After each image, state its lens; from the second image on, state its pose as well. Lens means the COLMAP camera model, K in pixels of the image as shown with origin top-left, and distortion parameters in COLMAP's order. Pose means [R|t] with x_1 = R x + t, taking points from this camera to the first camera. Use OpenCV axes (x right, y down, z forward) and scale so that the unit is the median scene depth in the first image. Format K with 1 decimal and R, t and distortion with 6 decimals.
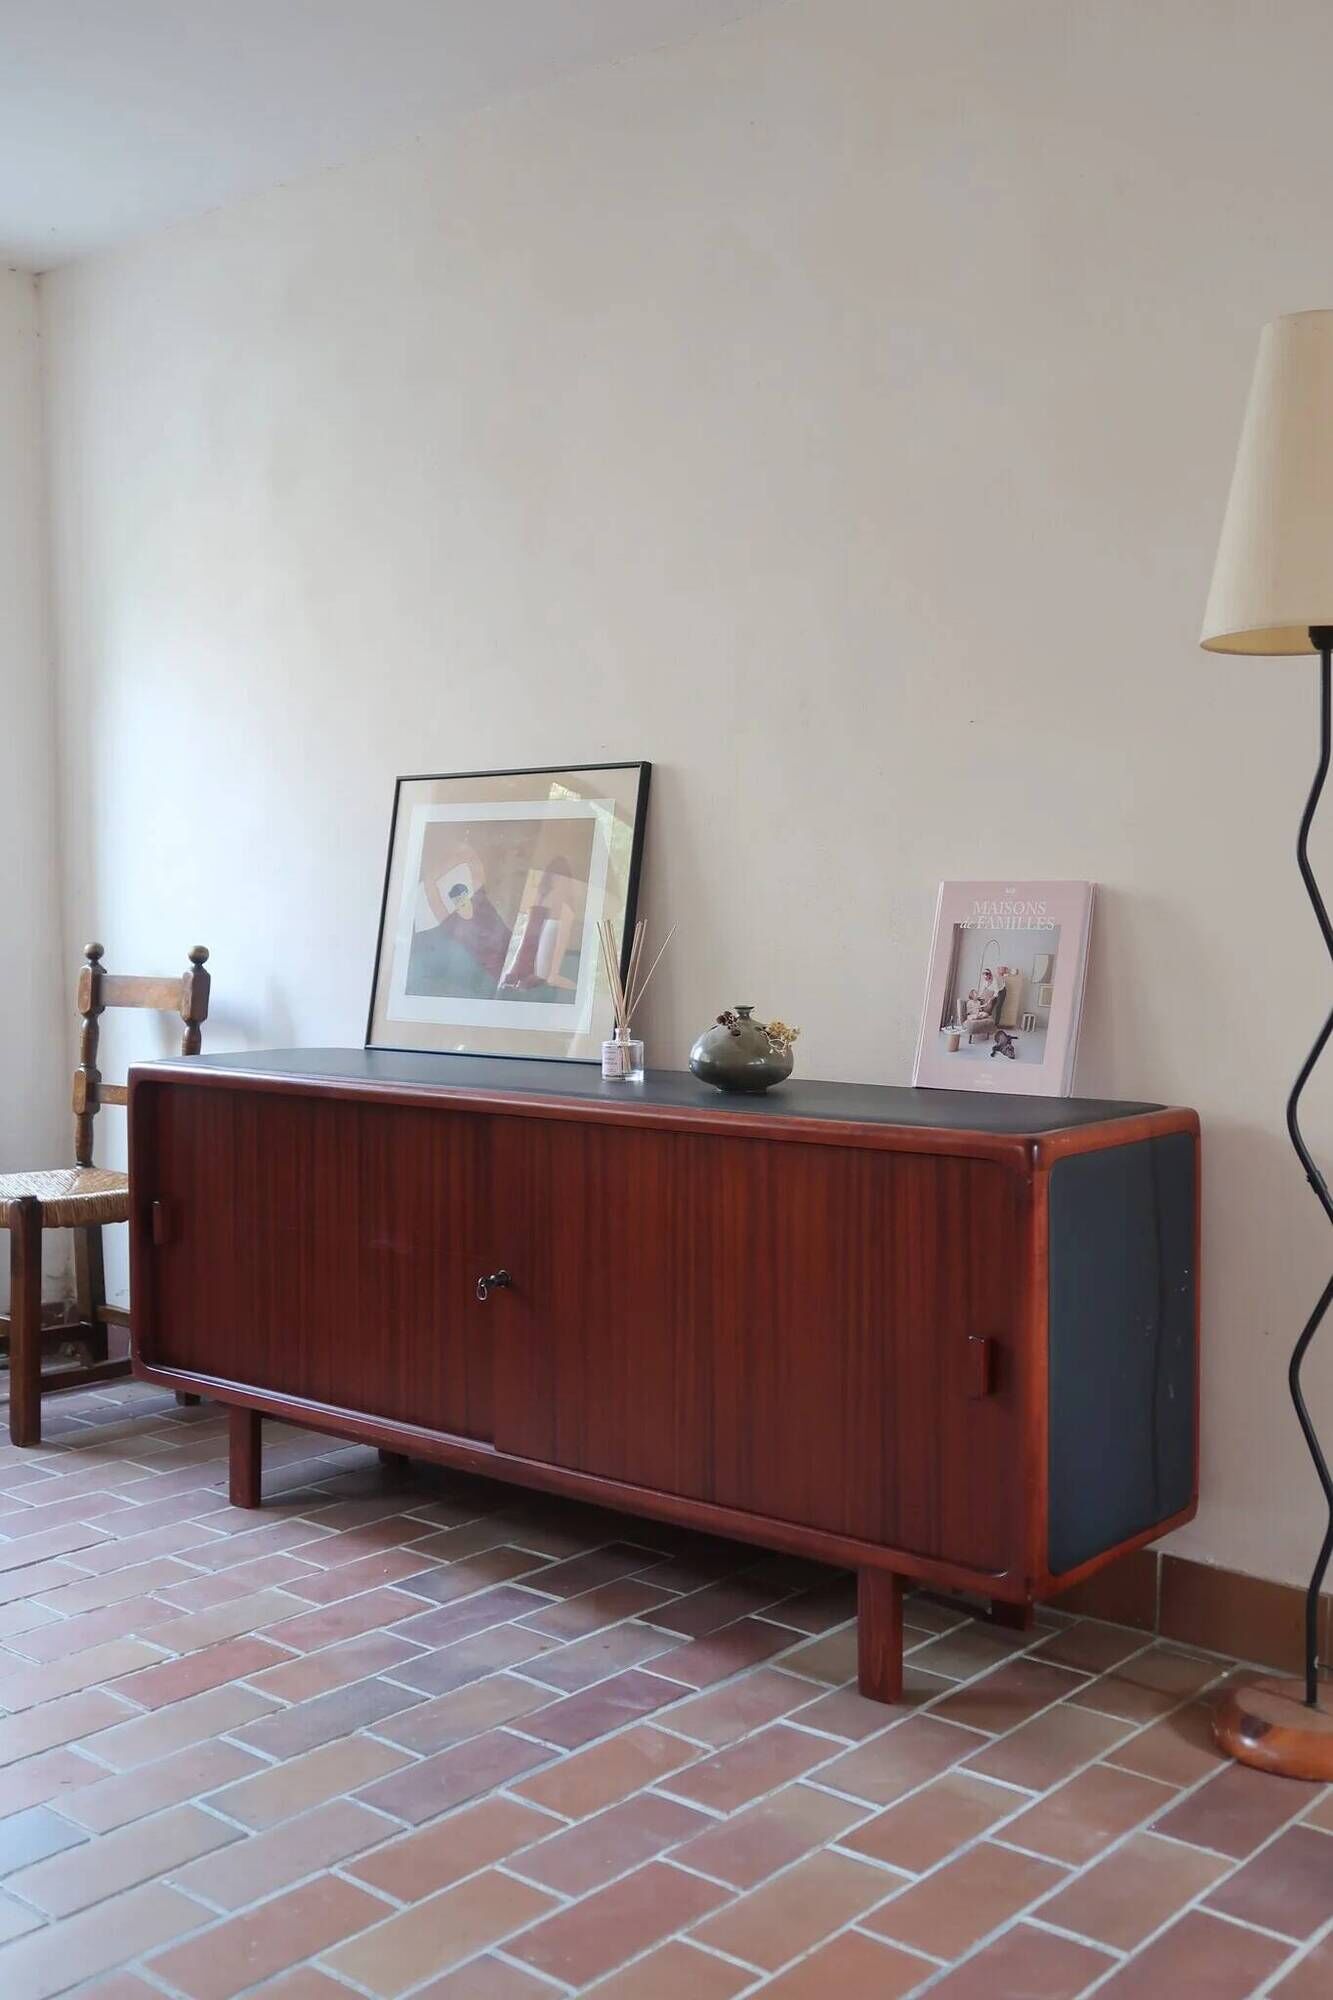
lens RADIAL K [[2012.9, 0, 676.3], [0, 2012.9, 1005.0], [0, 0, 1]] dist [0.000248, 0.000000]
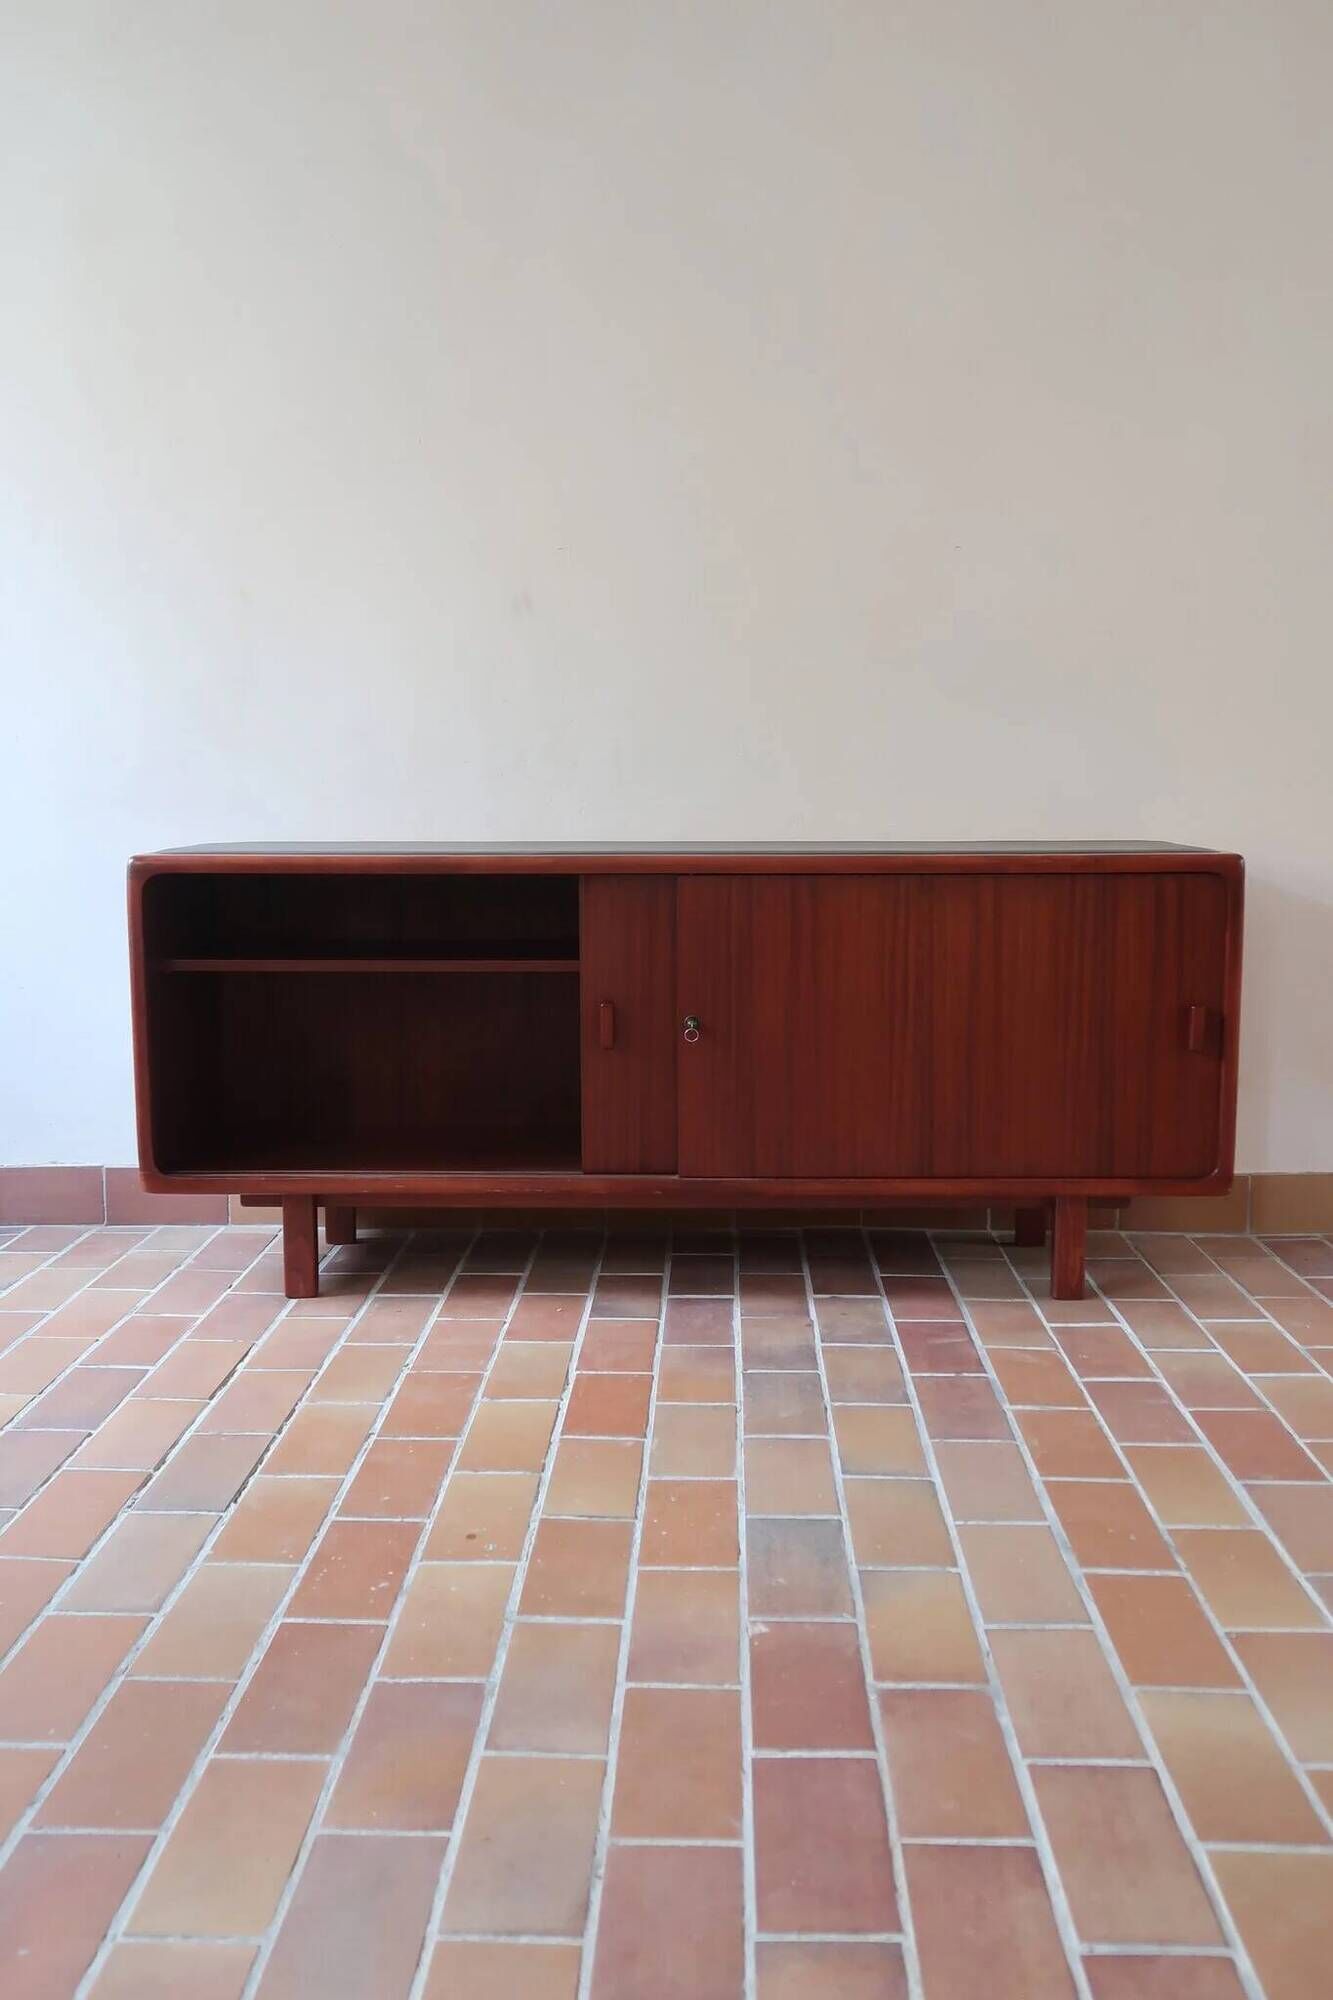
lens RADIAL K [[1747.4, 0, 673.0], [0, 1747.4, 999.4], [0, 0, 1]] dist [0.001843, -0.020988]
pose [[0.776537, -0.081369, 0.624796, -0.742888], [0.033137, 0.995528, 0.088467, 0.039546], [-0.629200, -0.047994, 0.775760, 0.272967]]
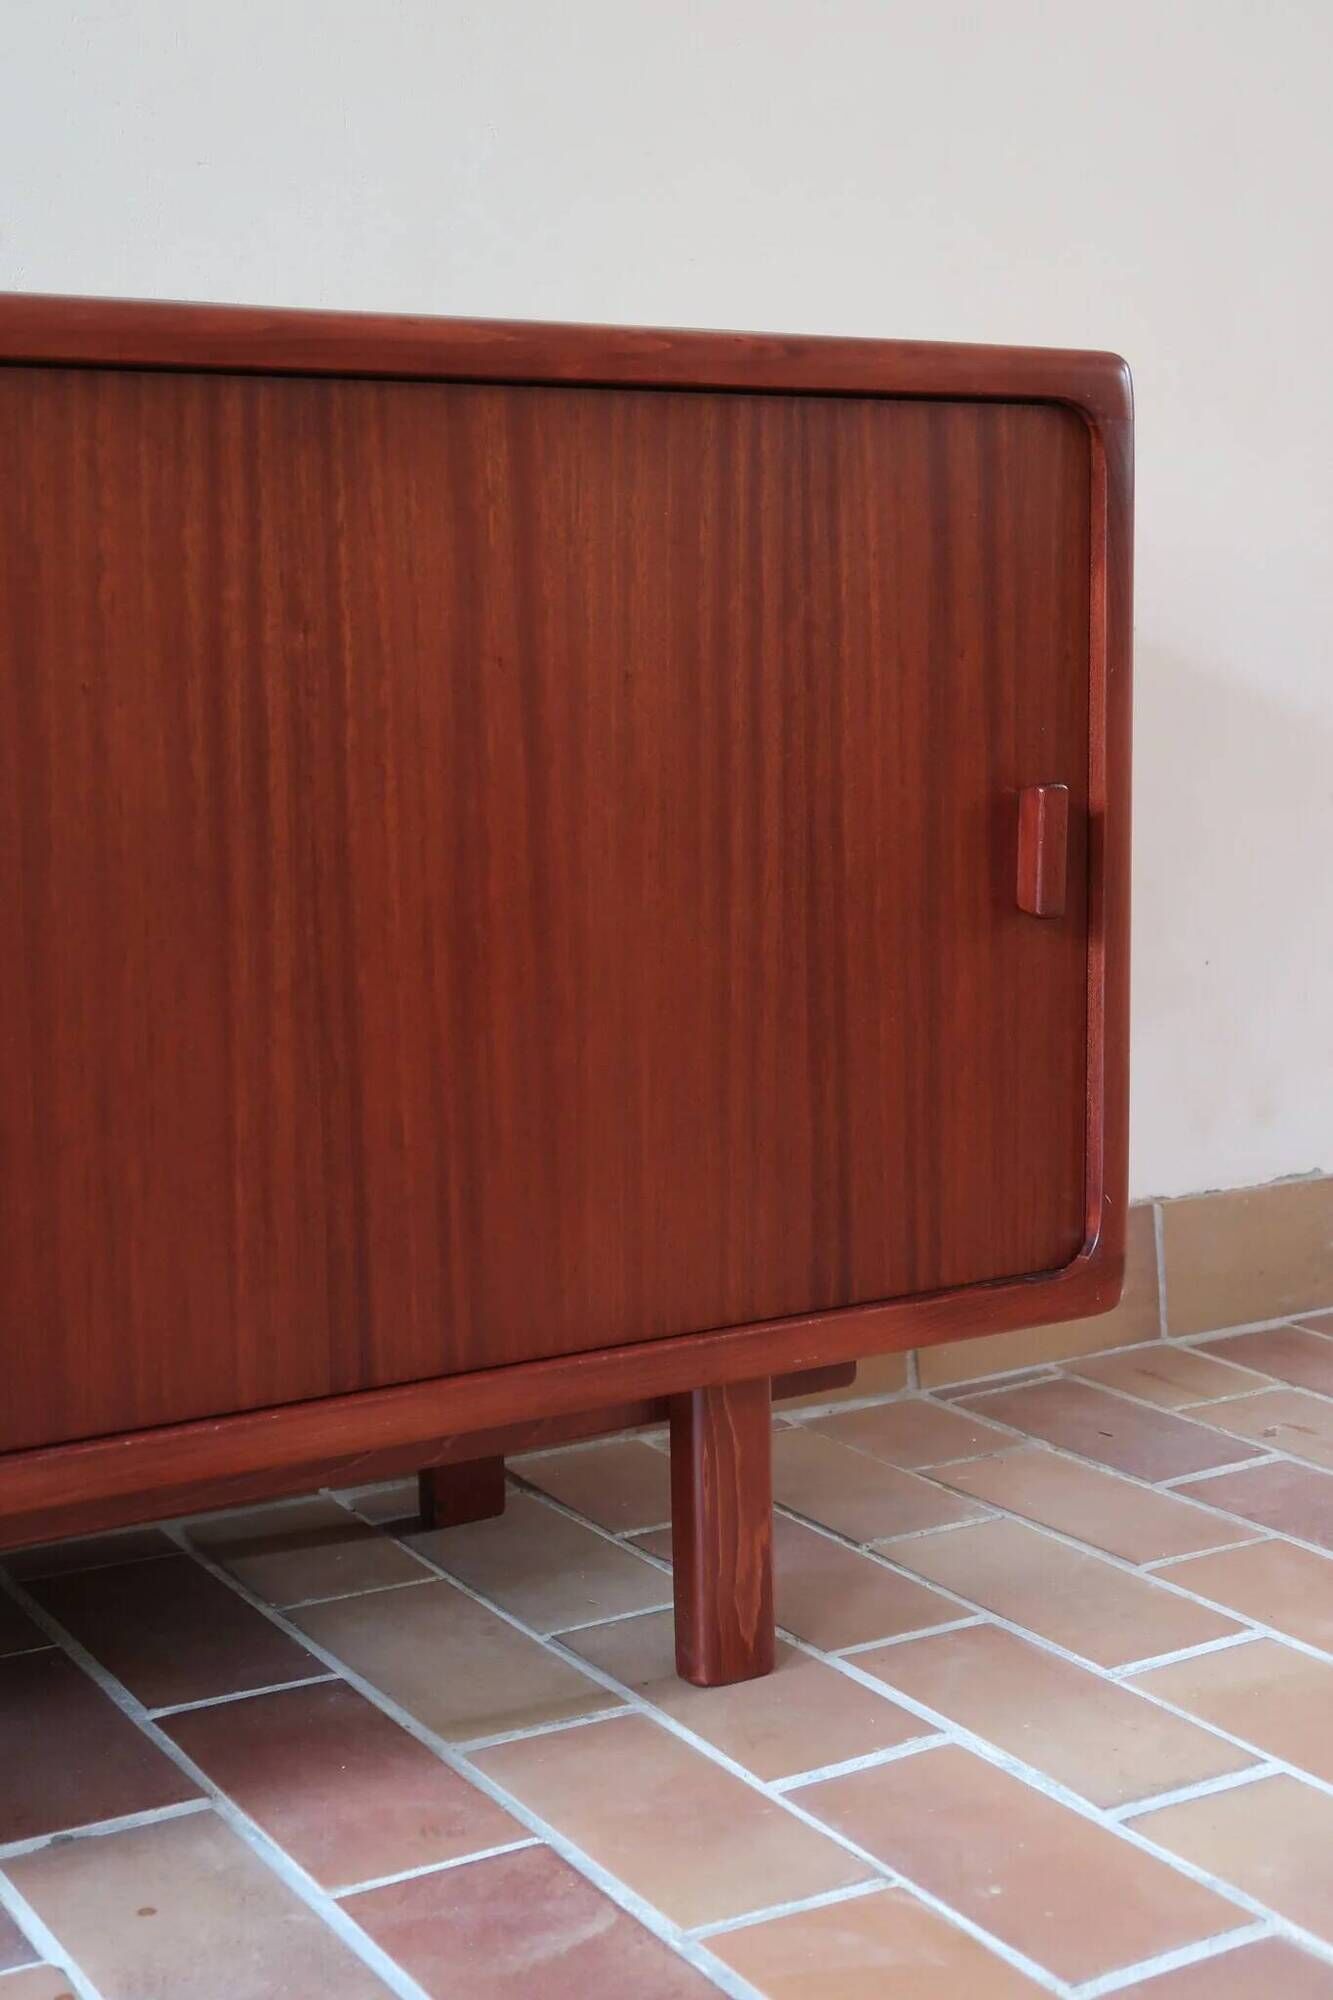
lens RADIAL K [[2673.8, 0, 671.4], [0, 2673.8, 1006.1], [0, 0, 1]] dist [-0.006077, 0.000000]
pose [[0.322857, -0.132325, 0.937152, -0.410975], [0.063162, 0.990983, 0.118166, 0.119015], [-0.944338, 0.021041, 0.328304, 0.765142]]
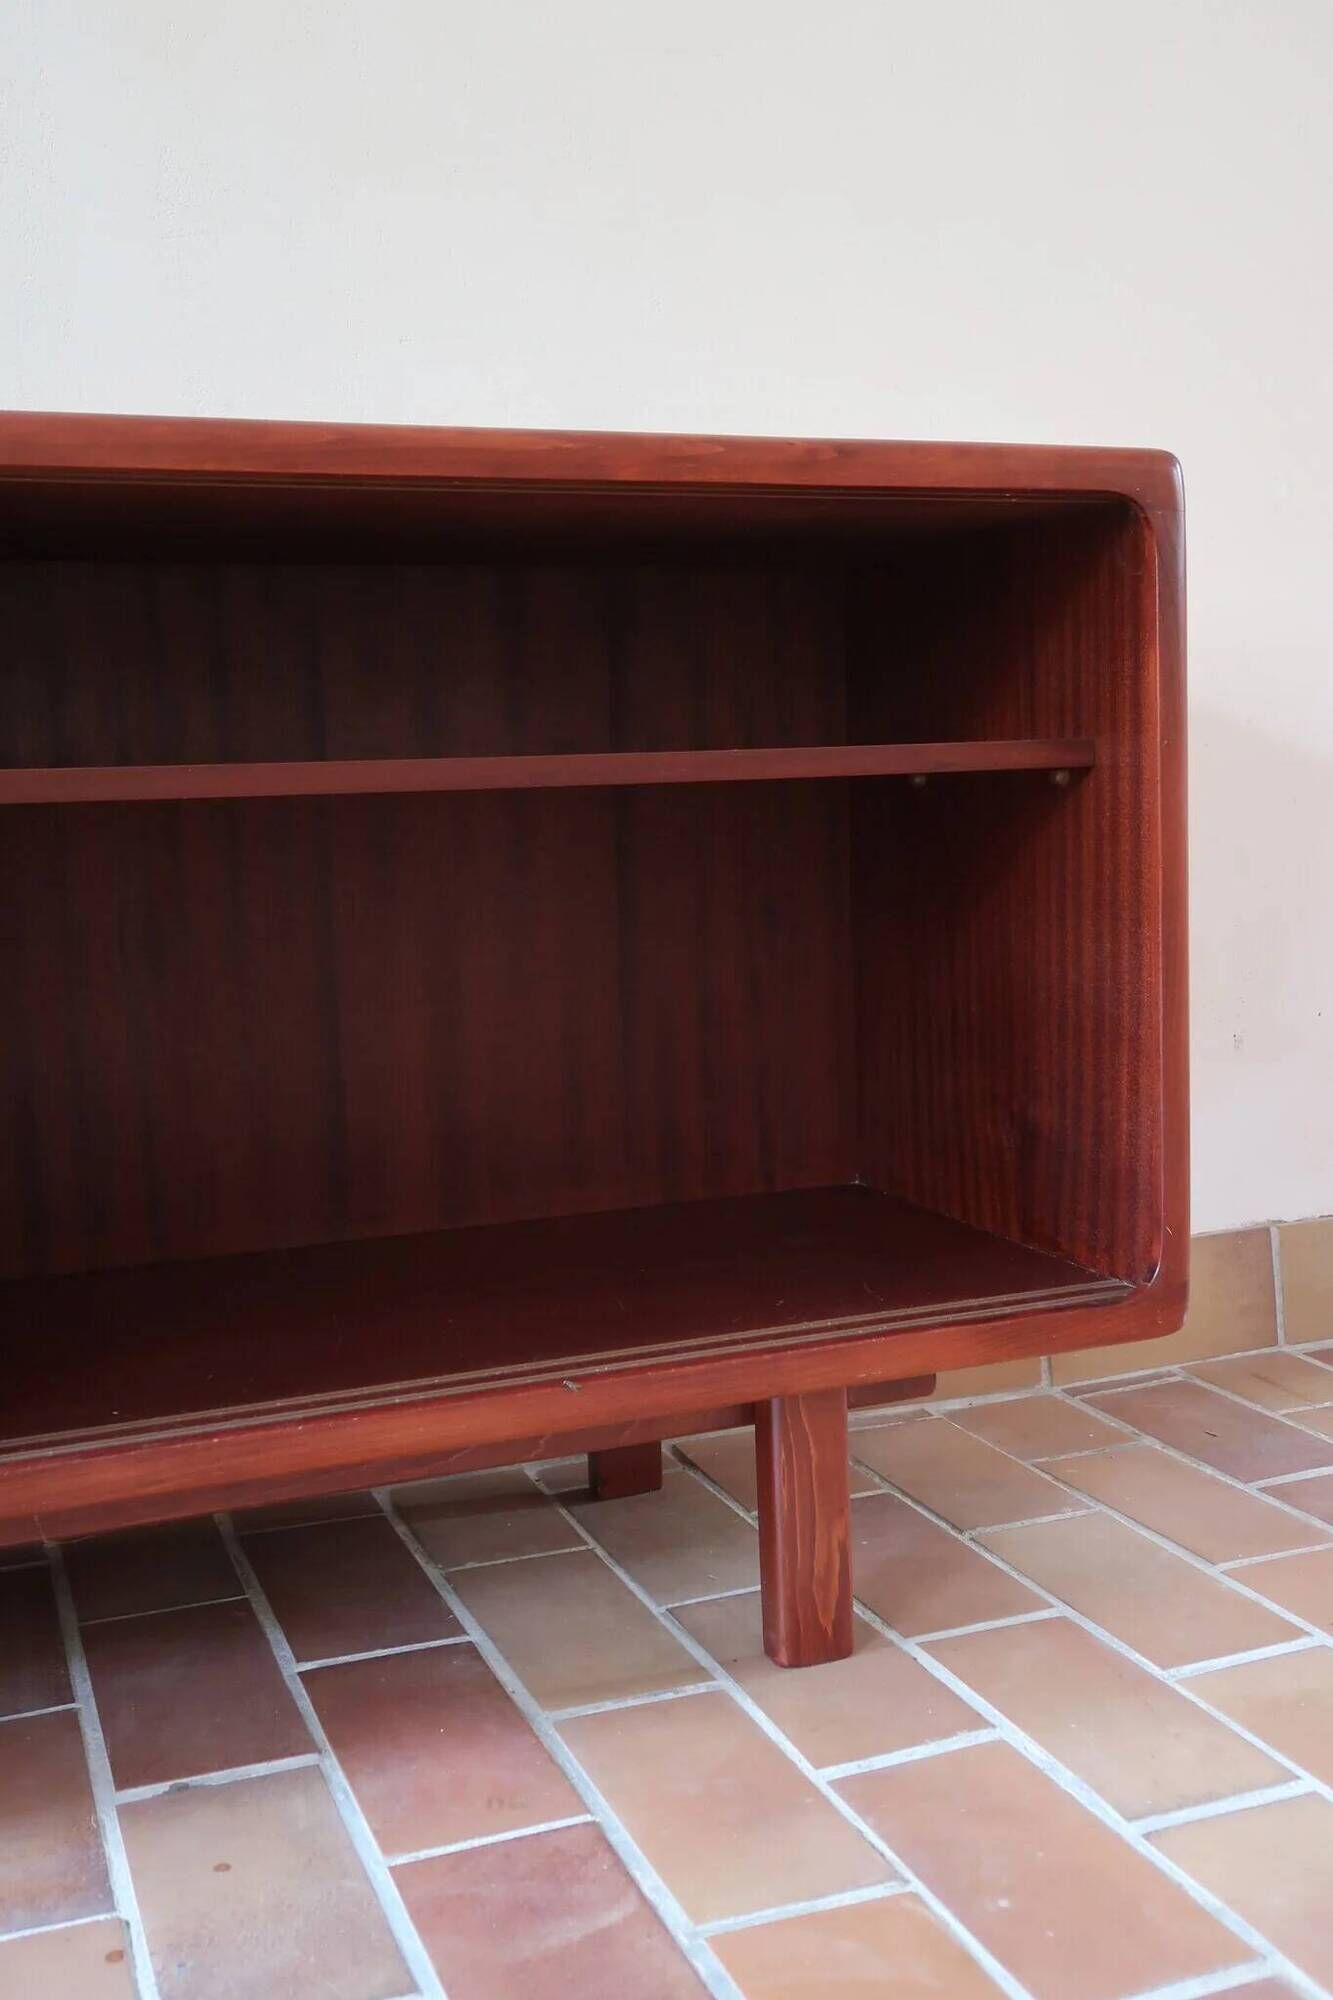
lens RADIAL K [[2012.9, 0, 674.2], [0, 2012.9, 1000.7], [0, 0, 1]] dist [0.000248, 0.000000]
pose [[0.473257, -0.109745, 0.874062, -0.307311], [0.077107, 0.993562, 0.083000, 0.132797], [-0.877543, 0.028116, 0.478672, 0.741411]]
